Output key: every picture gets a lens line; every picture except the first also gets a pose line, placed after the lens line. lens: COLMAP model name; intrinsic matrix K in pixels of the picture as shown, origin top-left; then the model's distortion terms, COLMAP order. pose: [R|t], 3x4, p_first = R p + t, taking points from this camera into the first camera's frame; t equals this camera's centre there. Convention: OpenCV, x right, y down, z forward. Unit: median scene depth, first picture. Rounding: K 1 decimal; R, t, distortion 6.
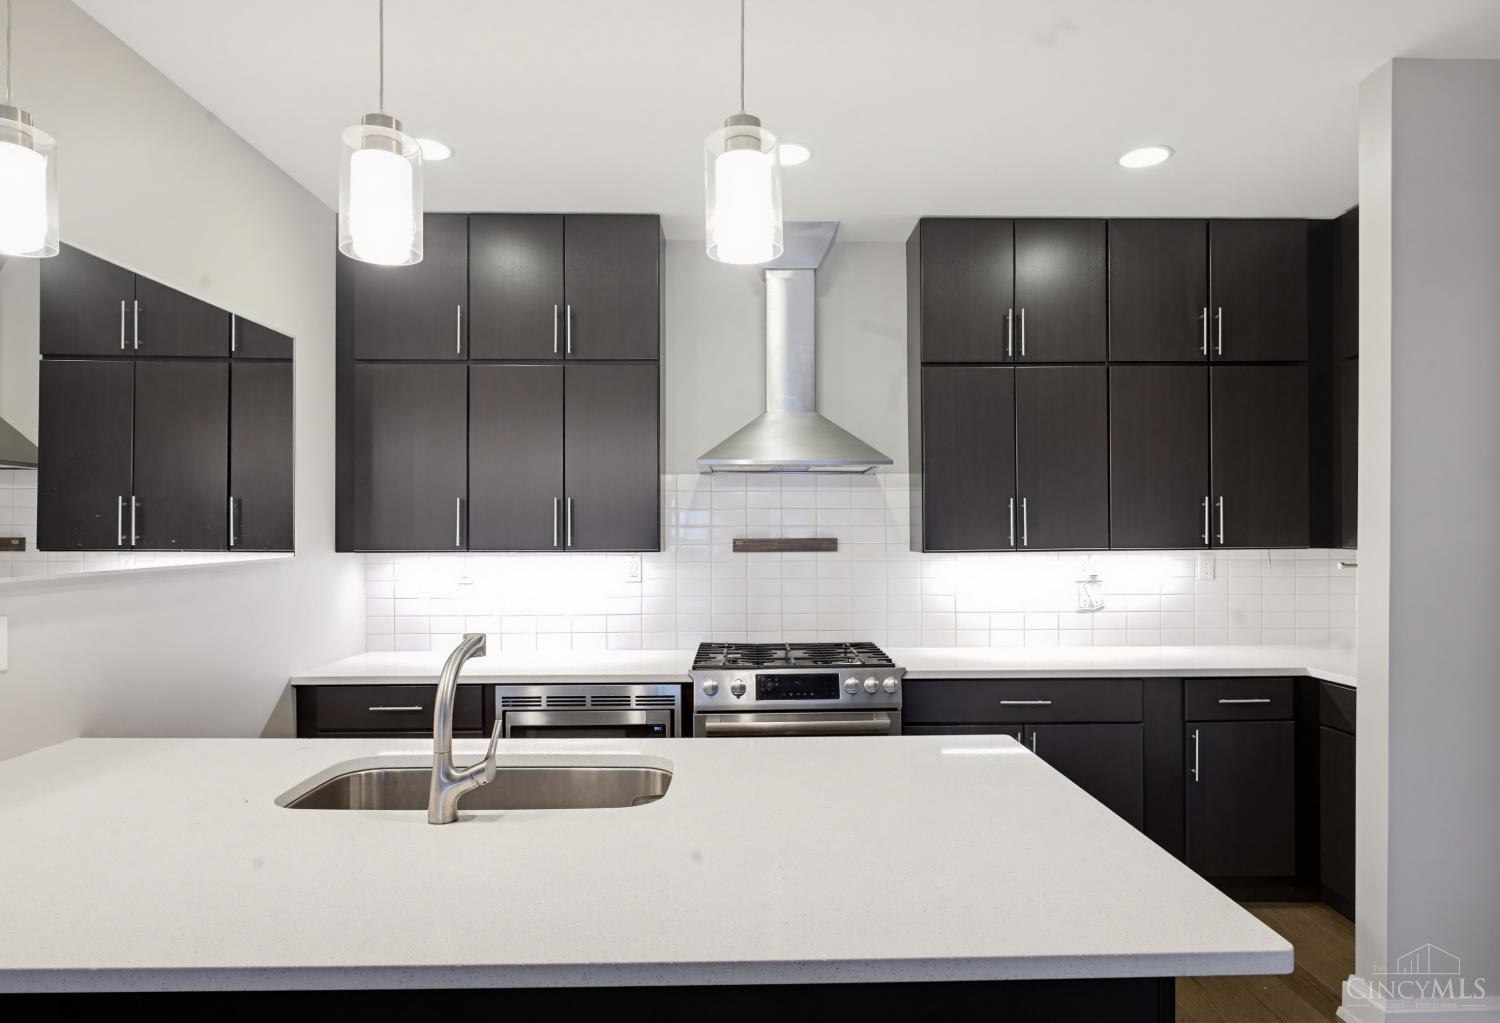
lens RADIAL K [[871.3, 0, 763.6], [0, 871.3, 538.8], [0, 0, 1]] dist [-0.005015, -0.000985]
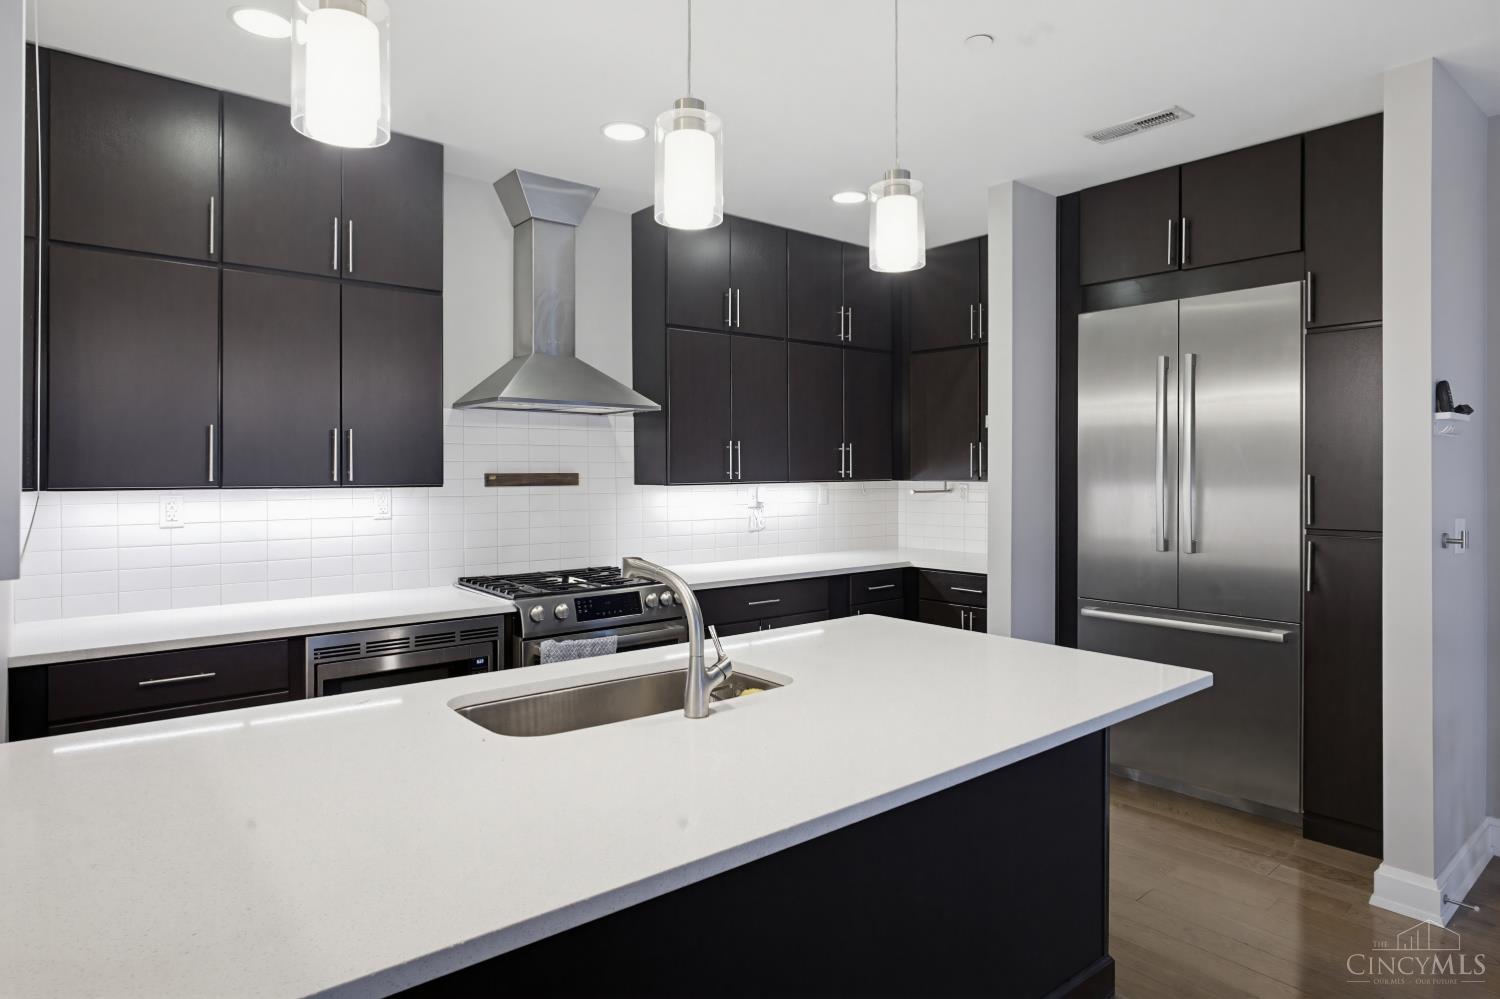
lens RADIAL K [[863.7, 0, 751.9], [0, 863.7, 468.6], [0, 0, 1]] dist [-0.000769, -0.000658]
pose [[0.784748, 0.004433, 0.619799, -0.453621], [0.000751, 0.999967, -0.008103, 0.002894], [-0.619815, 0.006824, 0.784719, 0.018407]]
